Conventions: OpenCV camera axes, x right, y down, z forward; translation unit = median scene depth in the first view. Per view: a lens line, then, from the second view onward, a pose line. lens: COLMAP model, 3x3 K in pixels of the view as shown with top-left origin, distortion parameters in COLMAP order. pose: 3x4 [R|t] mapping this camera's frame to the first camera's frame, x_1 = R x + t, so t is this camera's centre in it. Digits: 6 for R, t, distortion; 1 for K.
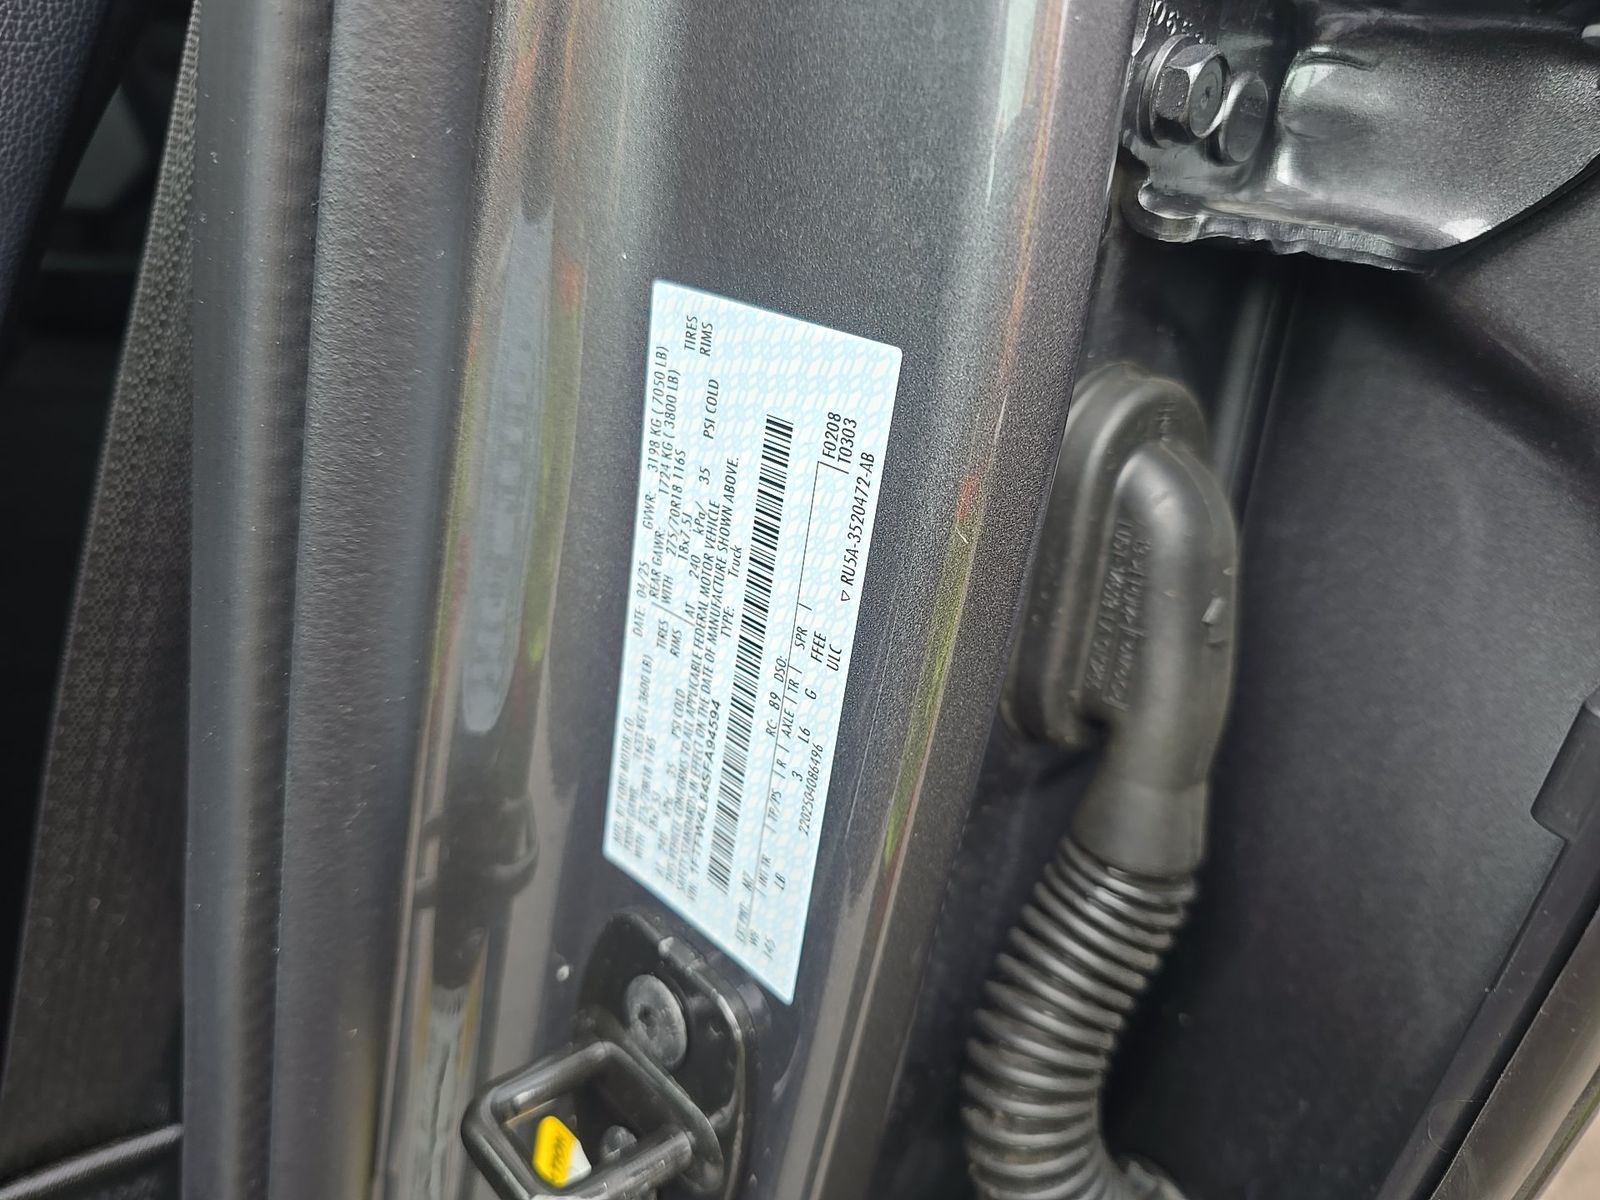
lens RADIAL K [[1042.3, 0, 793.7], [0, 1042.3, 599.4], [0, 0, 1]] dist [0.018058, -0.023722]
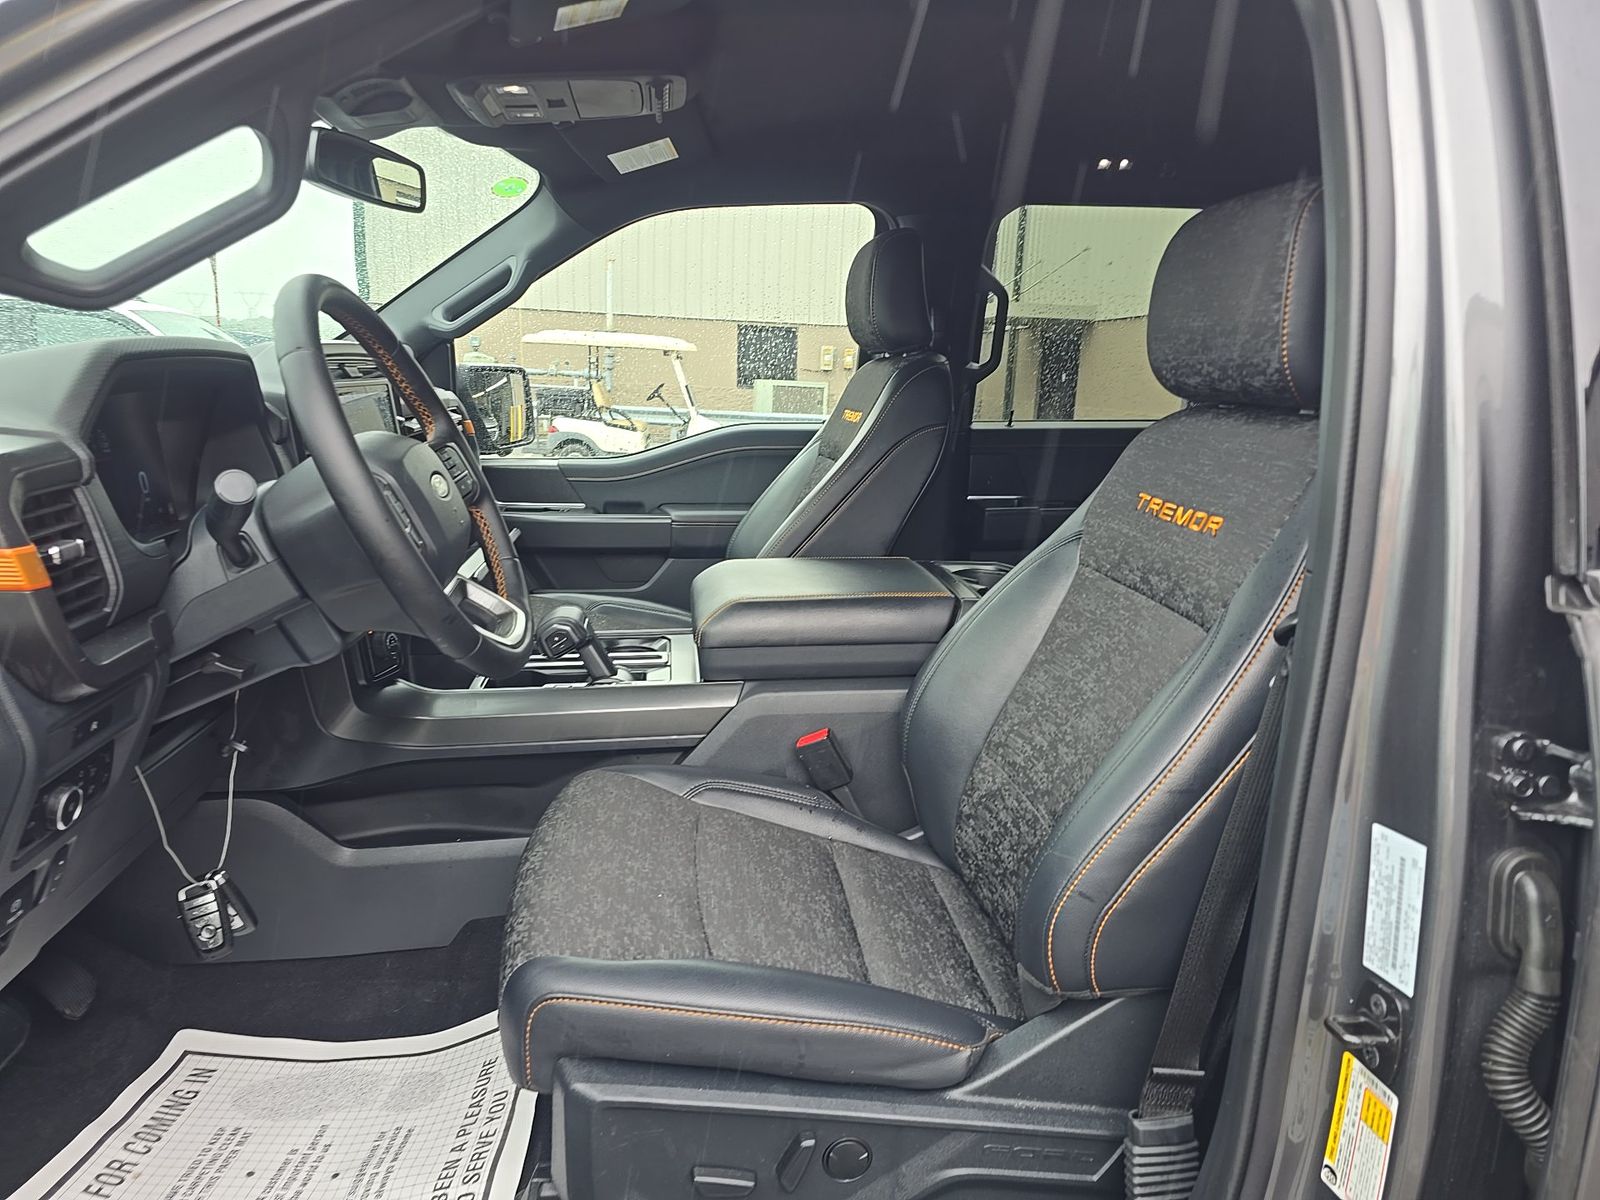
lens RADIAL K [[1042.3, 0, 791.8], [0, 1042.3, 596.6], [0, 0, 1]] dist [0.018058, -0.023722]
pose [[0.780273, -0.061310, -0.622426, 0.748311], [-0.134204, 0.955591, -0.262365, 0.276544], [0.610870, 0.288249, 0.737394, -4.001993]]
